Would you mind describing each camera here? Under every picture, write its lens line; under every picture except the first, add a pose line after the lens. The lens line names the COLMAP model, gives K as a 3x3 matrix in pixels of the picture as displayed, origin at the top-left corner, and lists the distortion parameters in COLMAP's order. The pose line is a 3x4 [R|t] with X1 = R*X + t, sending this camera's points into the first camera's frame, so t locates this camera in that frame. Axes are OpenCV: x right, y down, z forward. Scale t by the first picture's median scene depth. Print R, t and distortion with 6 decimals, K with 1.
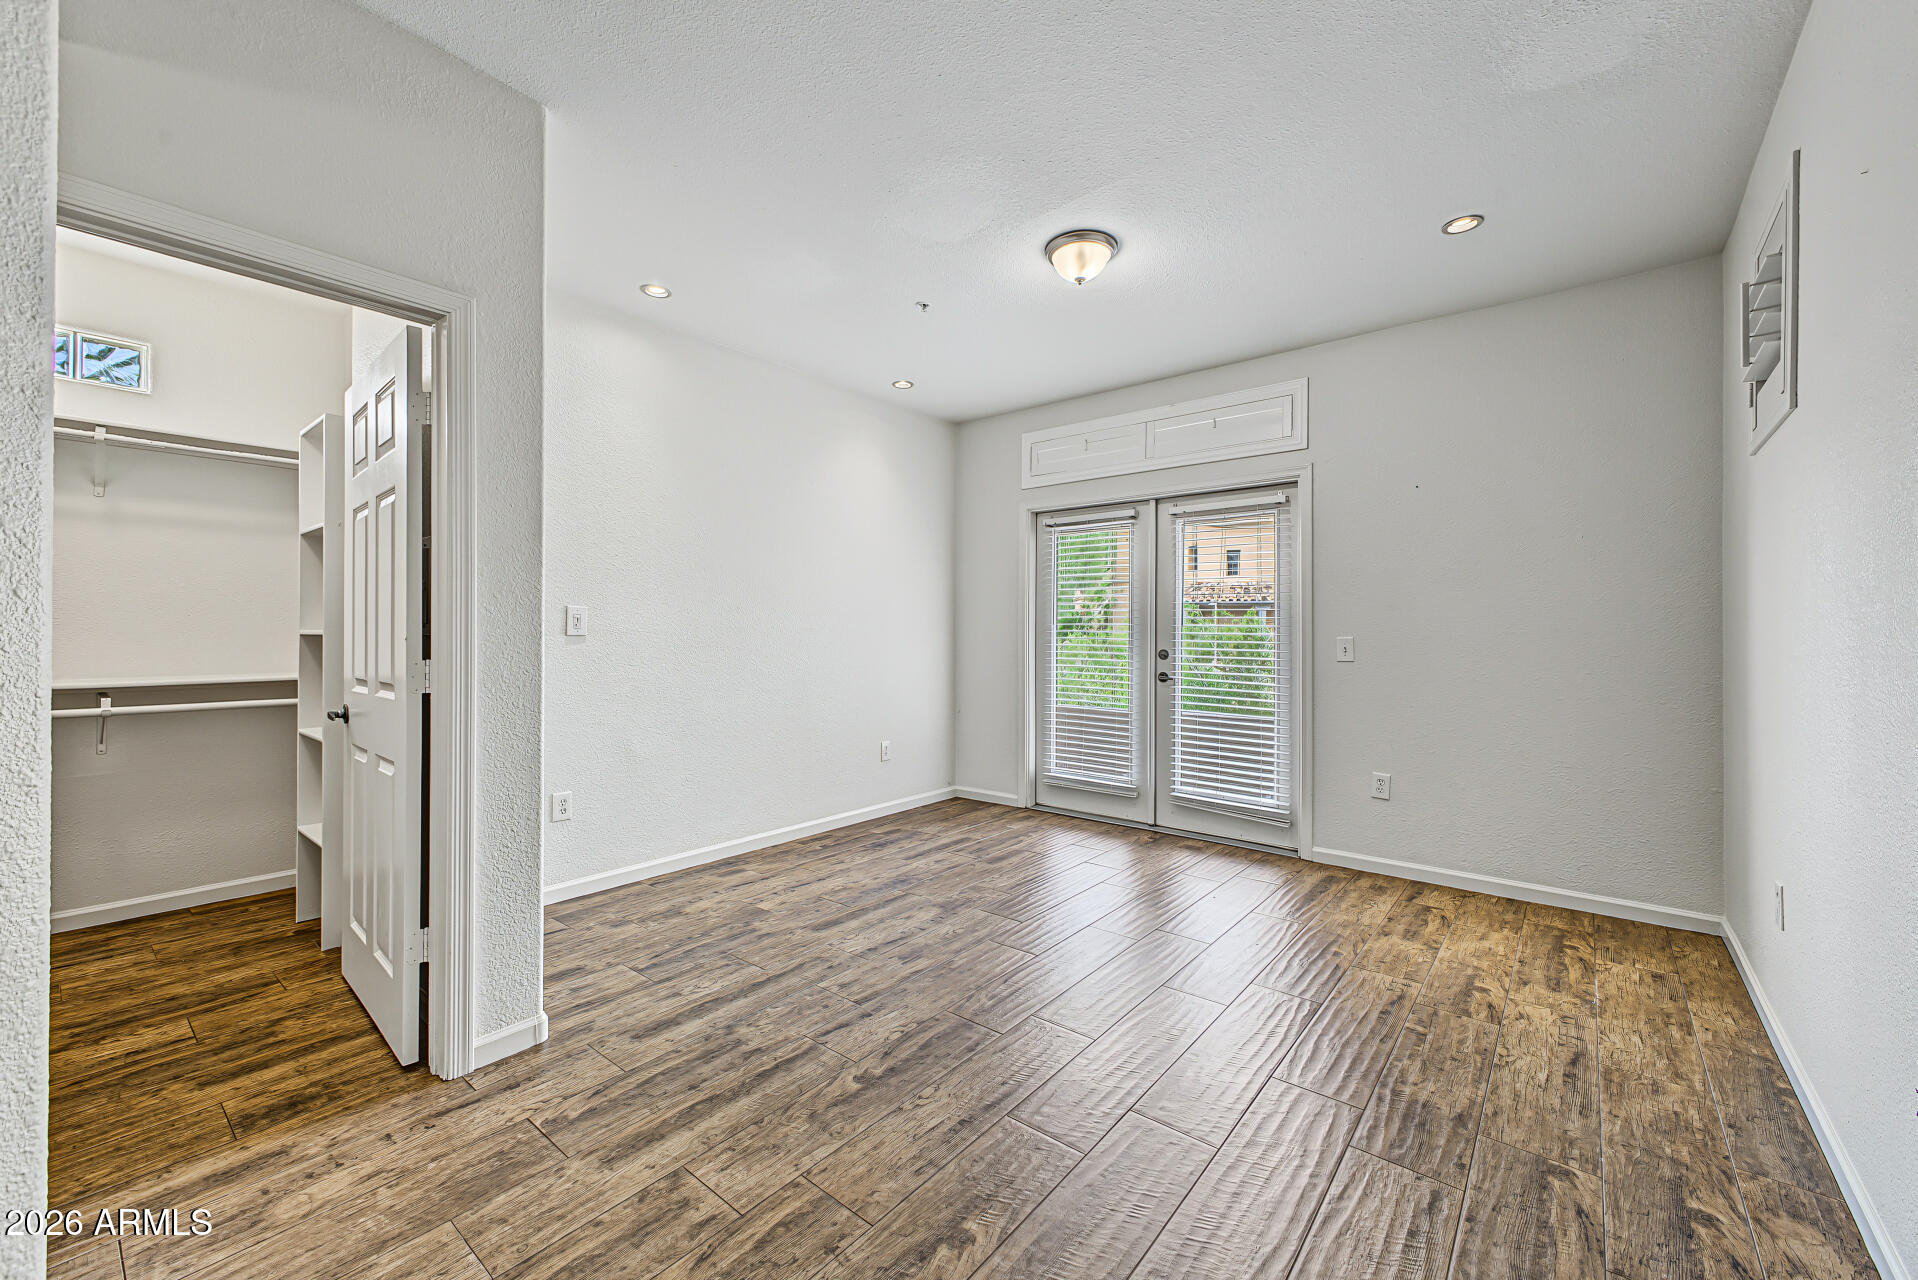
lens RADIAL K [[765.4, 0, 958.3], [0, 765.4, 626.8], [0, 0, 1]] dist [0.030162, -0.008822]
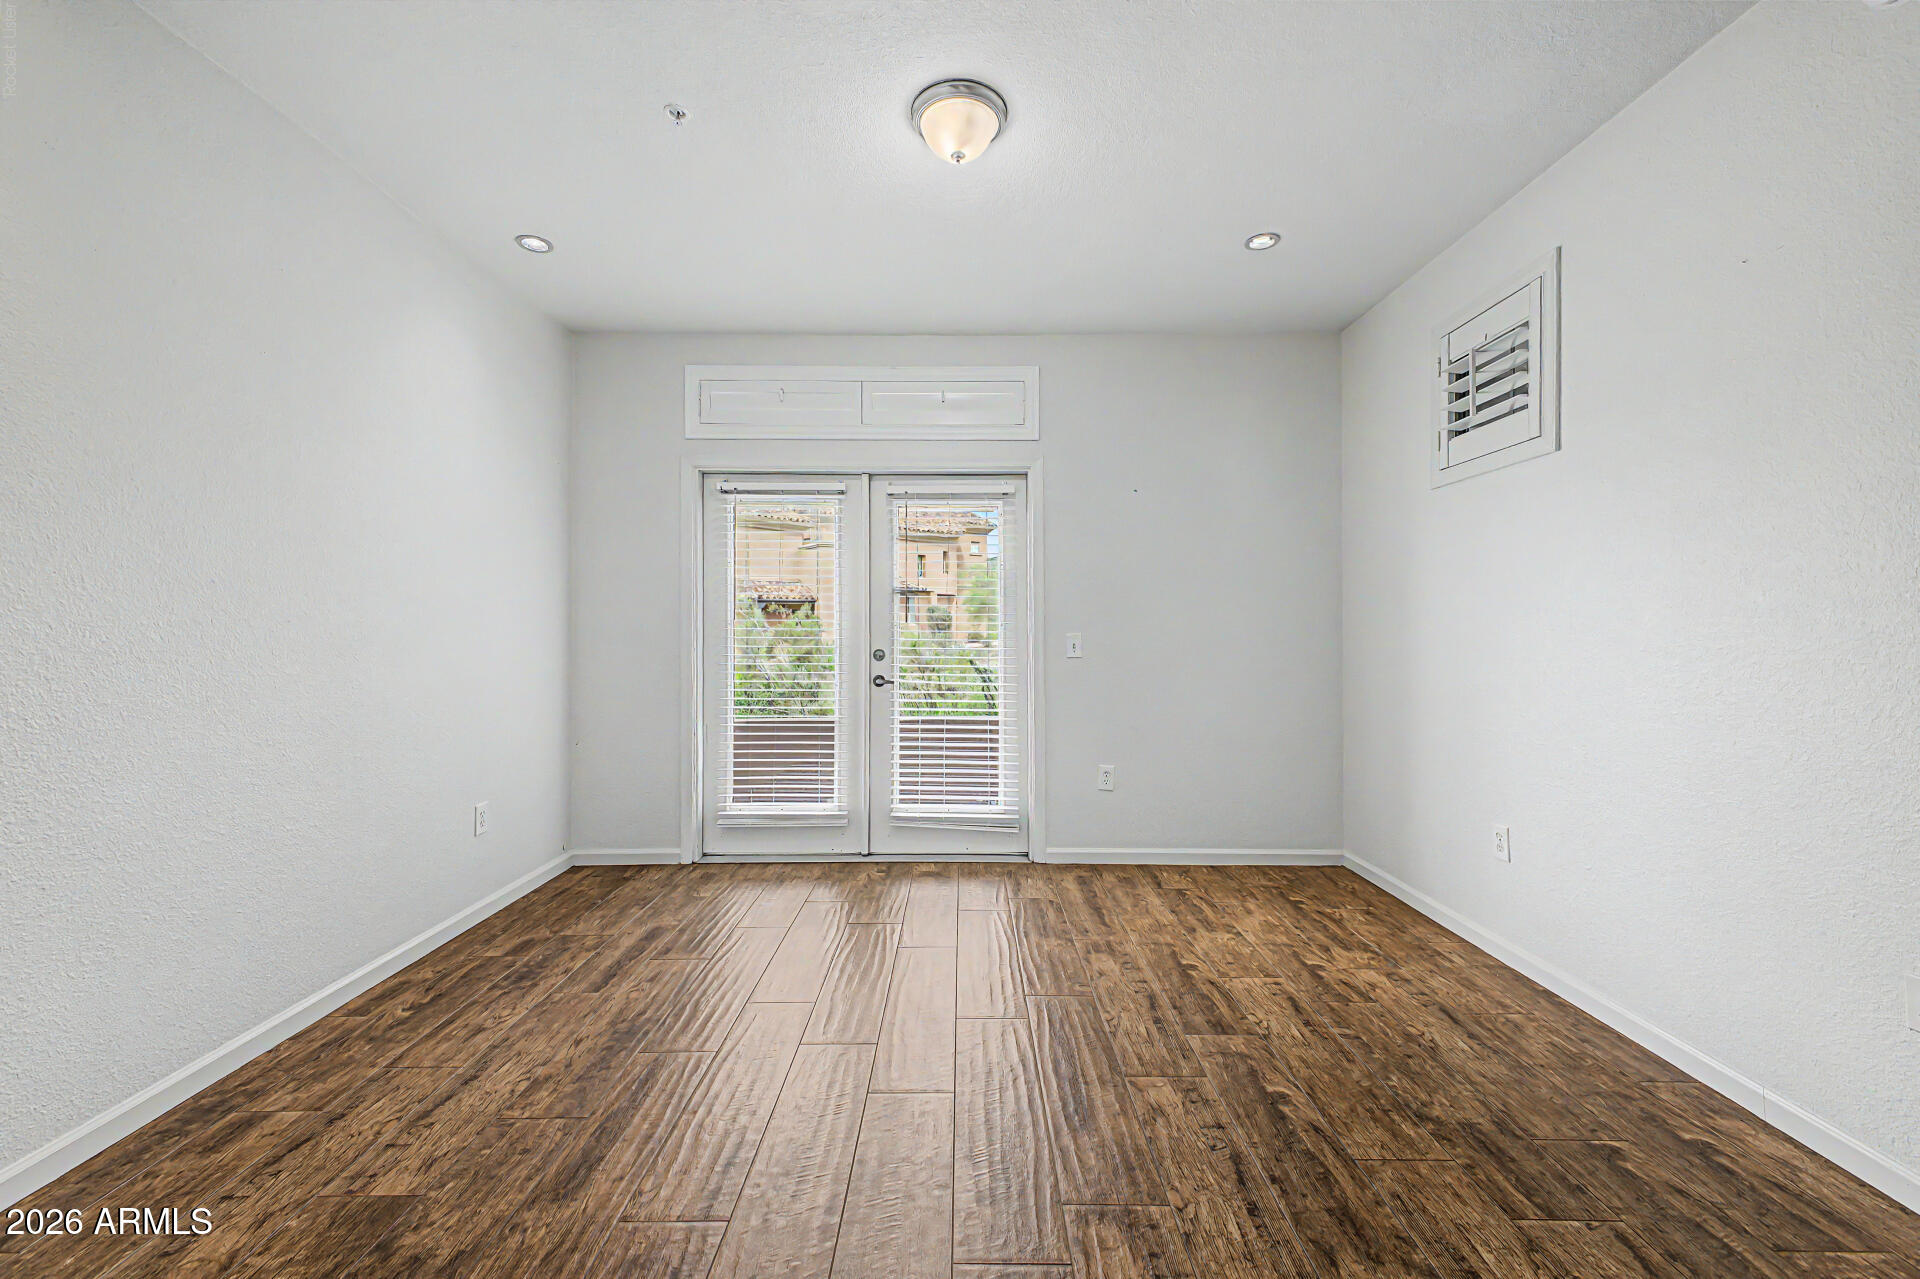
lens RADIAL K [[766.2, 0, 959.3], [0, 766.2, 626.3], [0, 0, 1]] dist [0.030162, -0.008822]
pose [[0.776891, -0.000290, 0.629635, -0.286334], [-0.002495, 0.999991, 0.003539, 0.000782], [-0.629631, -0.004320, 0.776883, 0.383112]]
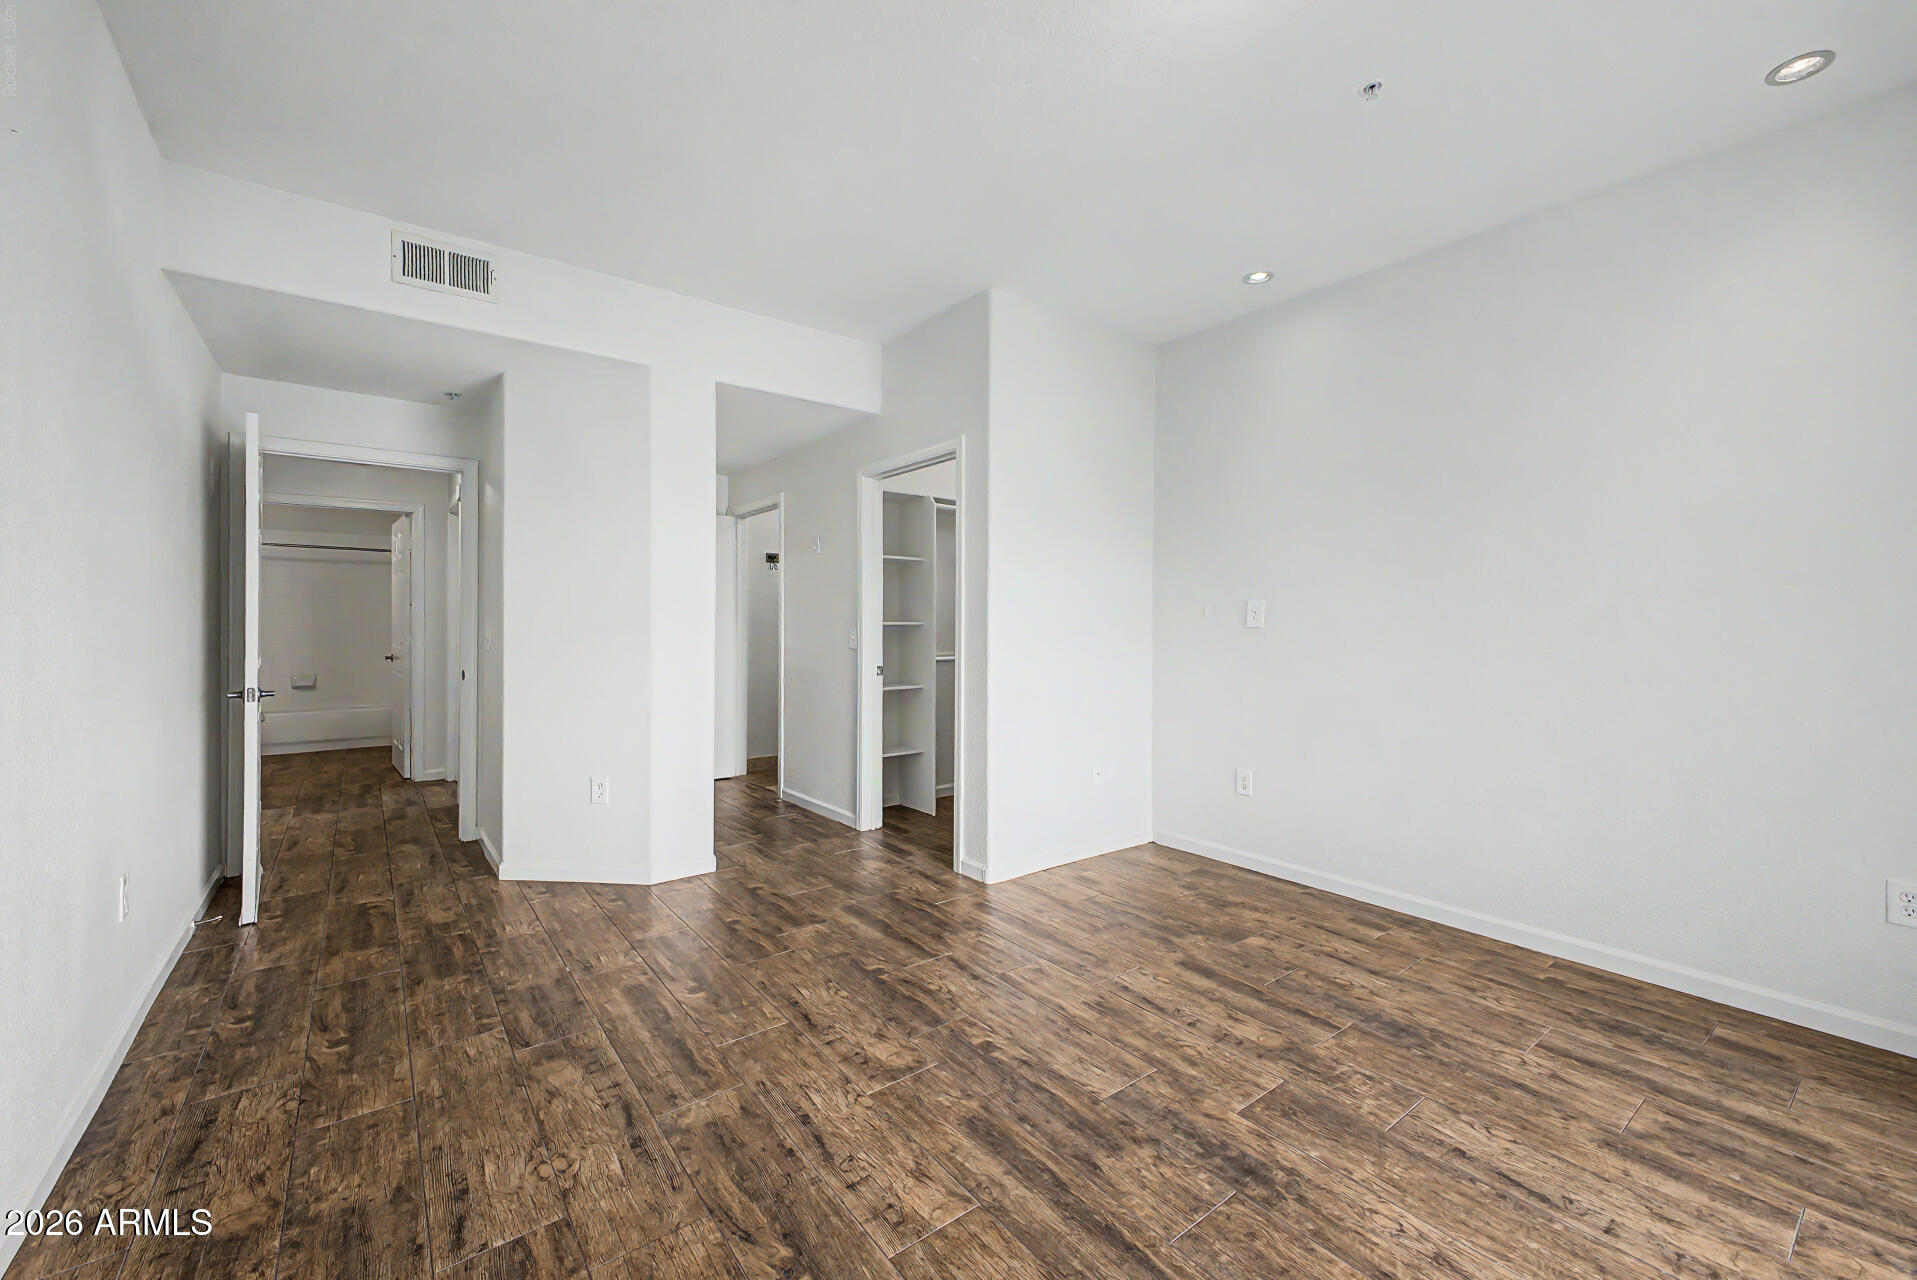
lens RADIAL K [[765.0, 0, 957.8], [0, 765.0, 626.8], [0, 0, 1]] dist [0.030162, -0.008822]
pose [[-0.227693, 0.001135, -0.973732, 0.674366], [0.006405, 0.999979, -0.000332, 0.007004], [0.973712, -0.006313, -0.227696, 0.877253]]
